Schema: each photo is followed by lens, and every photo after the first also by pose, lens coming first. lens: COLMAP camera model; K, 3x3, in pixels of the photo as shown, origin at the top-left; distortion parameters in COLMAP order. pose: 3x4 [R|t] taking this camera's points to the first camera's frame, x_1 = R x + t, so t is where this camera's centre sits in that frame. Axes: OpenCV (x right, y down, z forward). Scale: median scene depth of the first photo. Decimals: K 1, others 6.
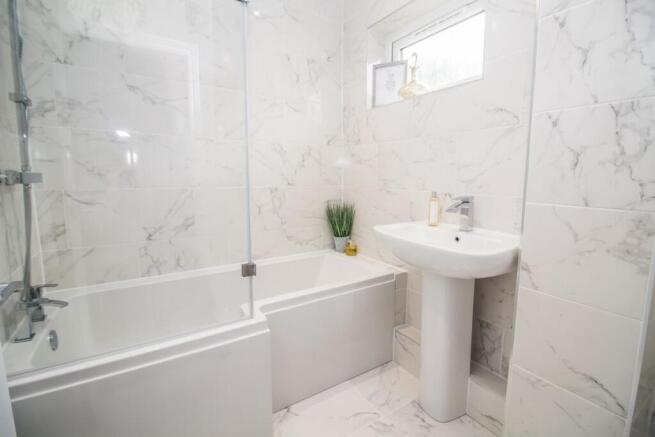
lens RADIAL K [[300.9, 0, 326.5], [0, 300.9, 217.4], [0, 0, 1]] dist [-0.006238, -0.002665]
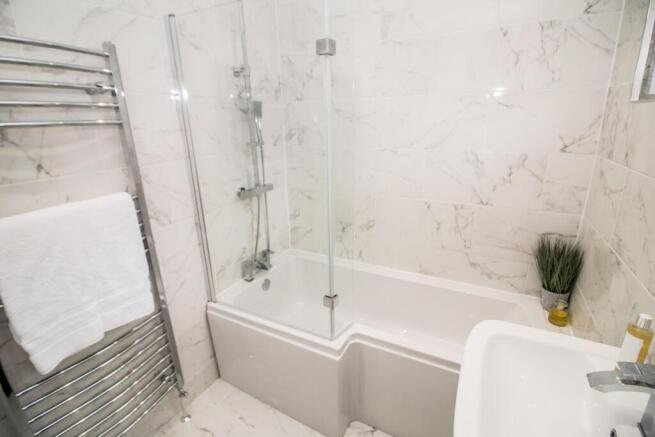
lens RADIAL K [[300.9, 0, 325.7], [0, 300.9, 216.8], [0, 0, 1]] dist [-0.006238, -0.002665]
pose [[0.507089, 0.241802, -0.827281, 0.339226], [-0.091060, 0.969499, 0.227554, -0.222860], [0.857070, -0.040057, 0.513640, 0.245031]]
